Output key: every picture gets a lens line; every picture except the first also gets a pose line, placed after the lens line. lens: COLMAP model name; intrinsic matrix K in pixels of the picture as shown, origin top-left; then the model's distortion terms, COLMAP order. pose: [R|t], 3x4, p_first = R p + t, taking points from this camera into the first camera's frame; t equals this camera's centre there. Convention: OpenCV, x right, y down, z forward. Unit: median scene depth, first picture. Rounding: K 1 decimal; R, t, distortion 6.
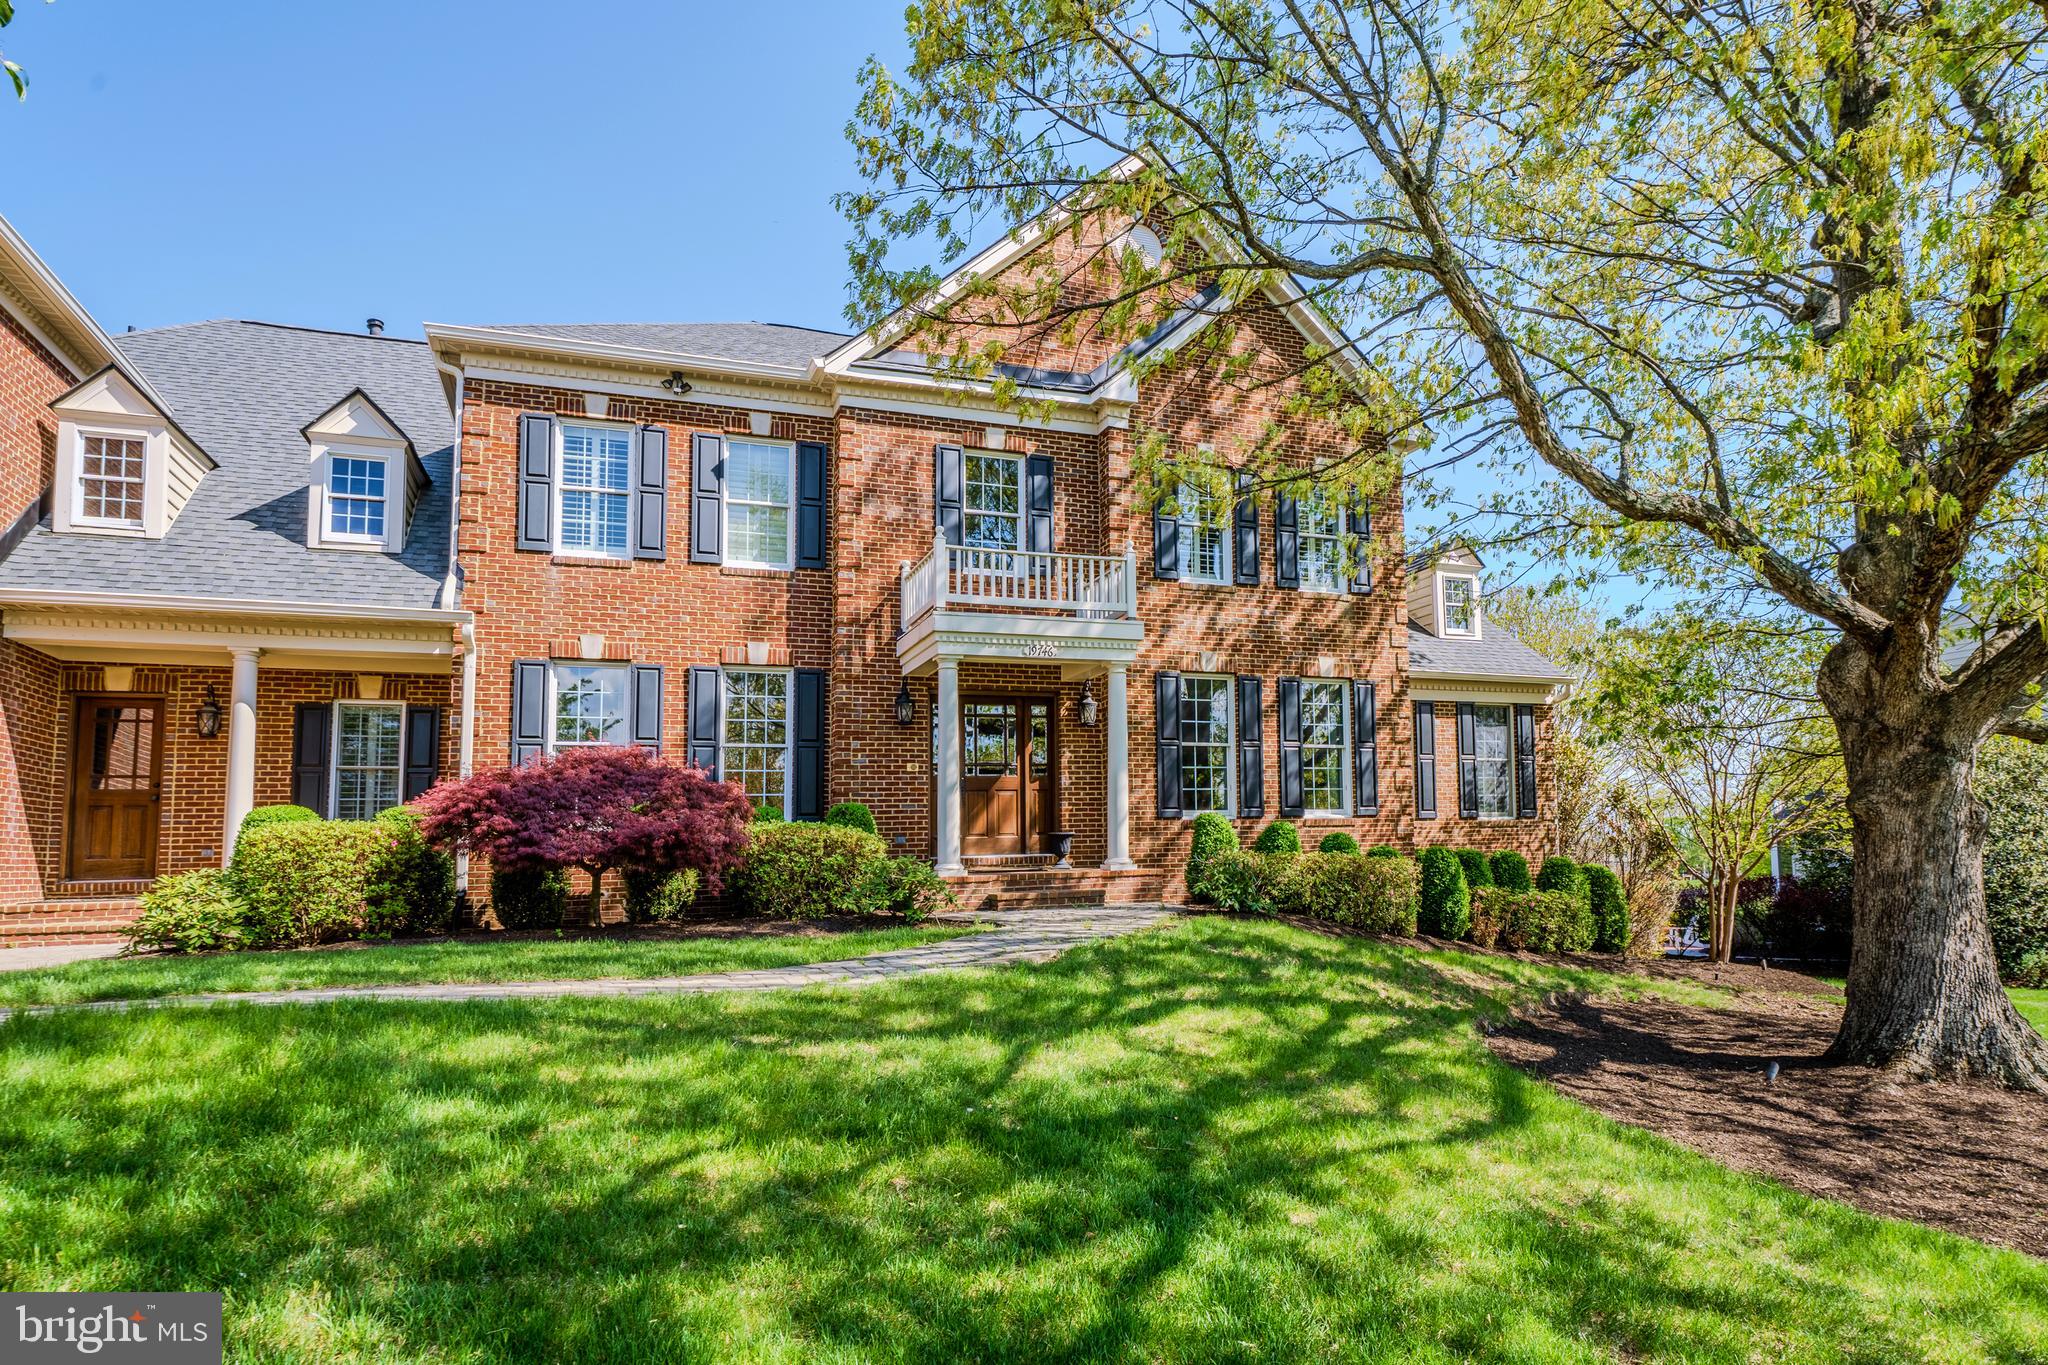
lens RADIAL K [[845.3, 0, 1025.1], [0, 845.3, 721.3], [0, 0, 1]] dist [-0.000232, -0.000179]
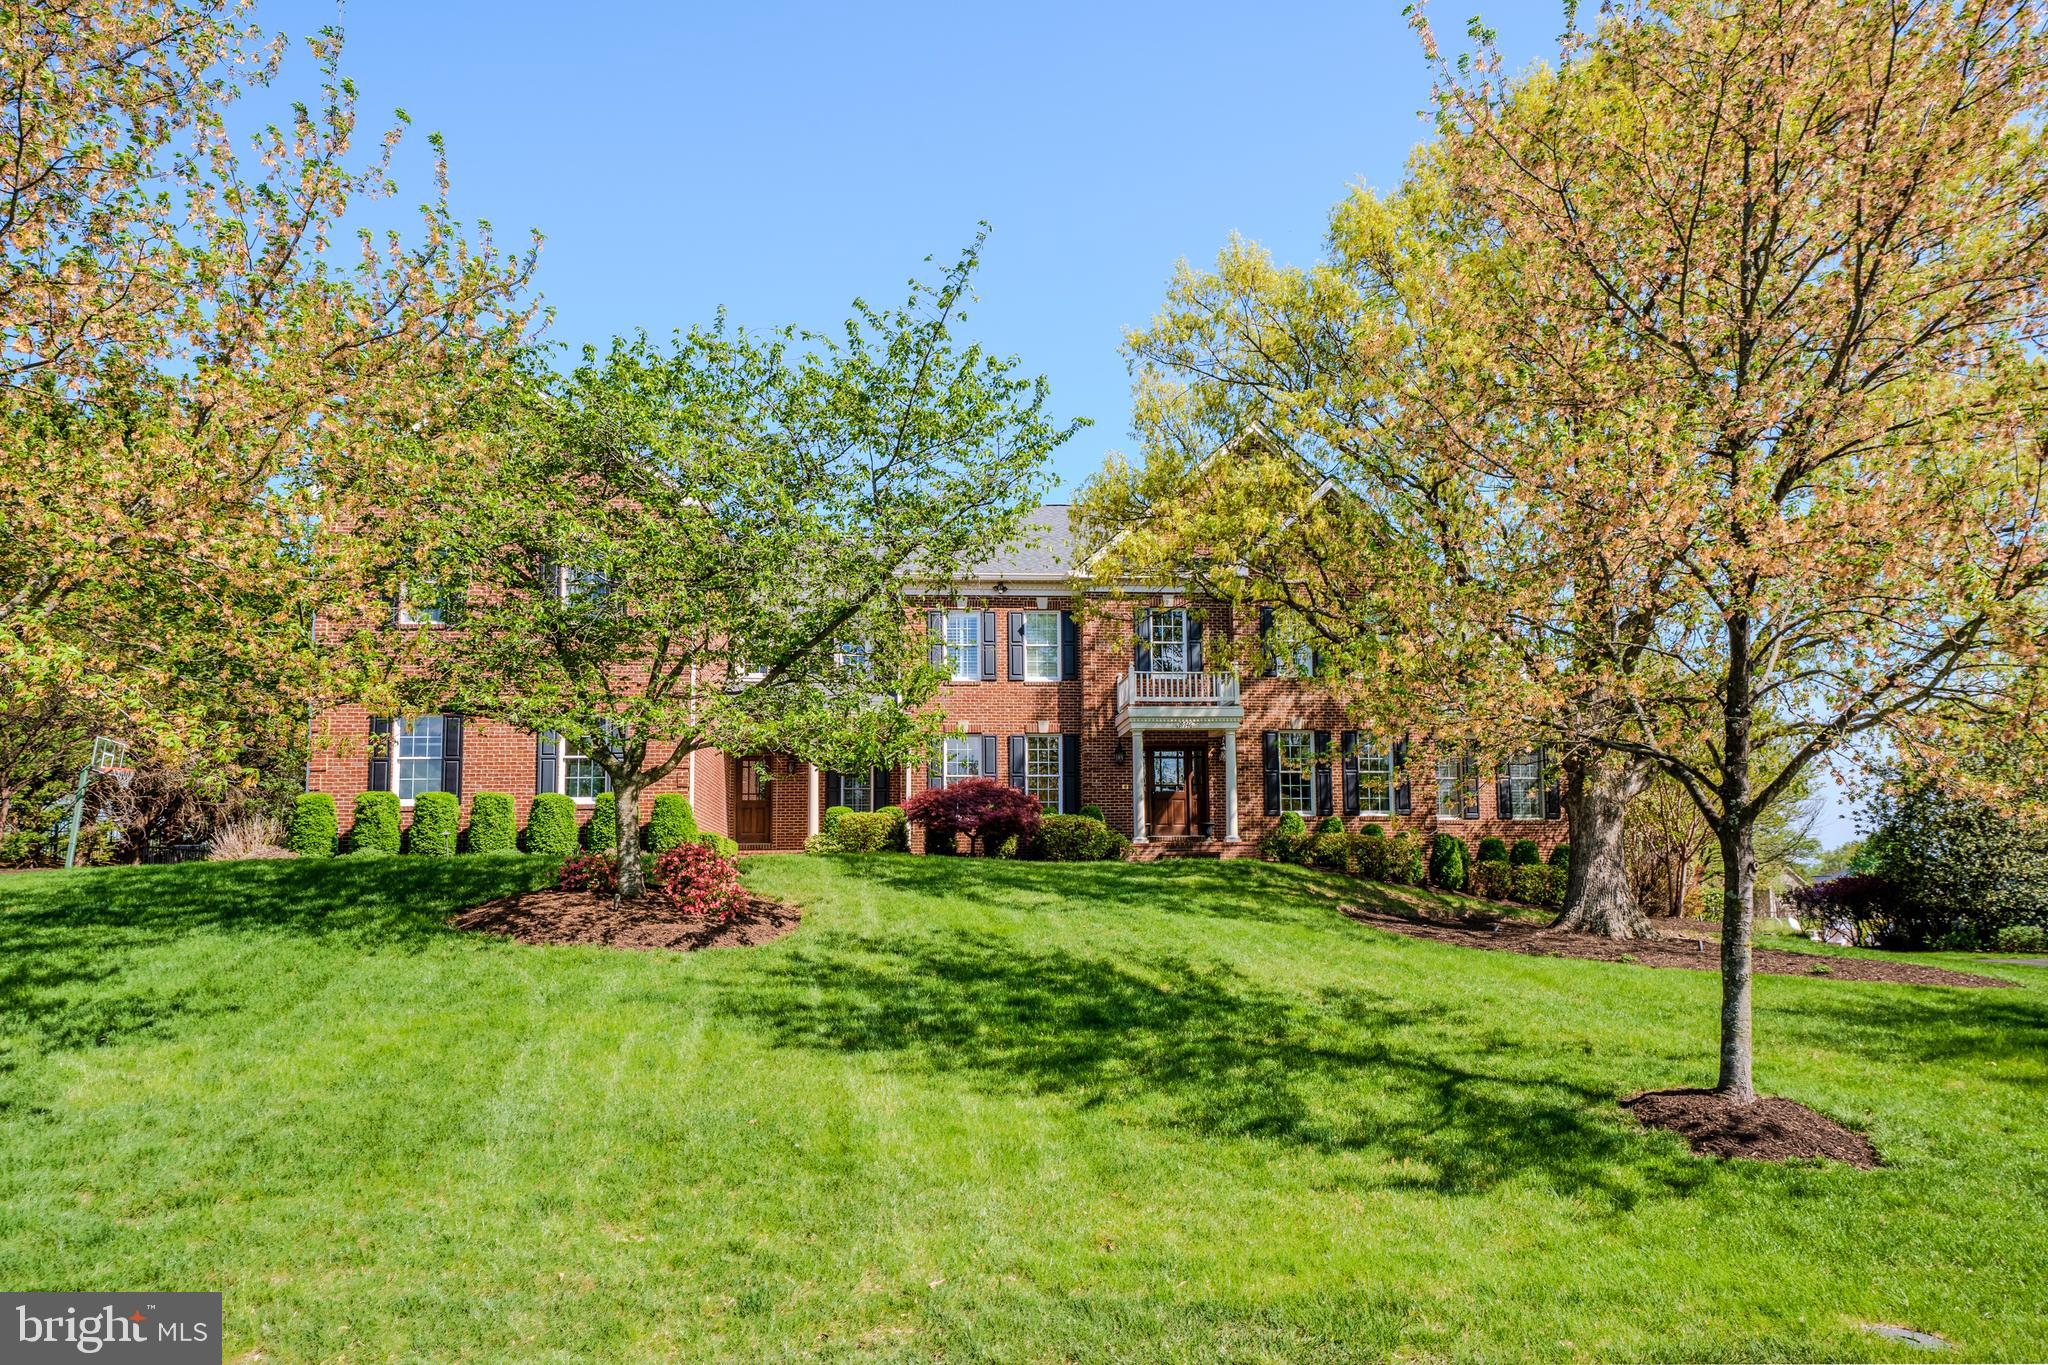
lens RADIAL K [[1301.4, 0, 1024.0], [0, 1301.4, 682.5], [0, 0, 1]] dist [0.001411, -0.000295]
pose [[0.944417, -0.031619, -0.327224, 0.599375], [0.025058, 0.999392, -0.024246, -0.110711], [0.327792, 0.014699, 0.944636, -1.770341]]
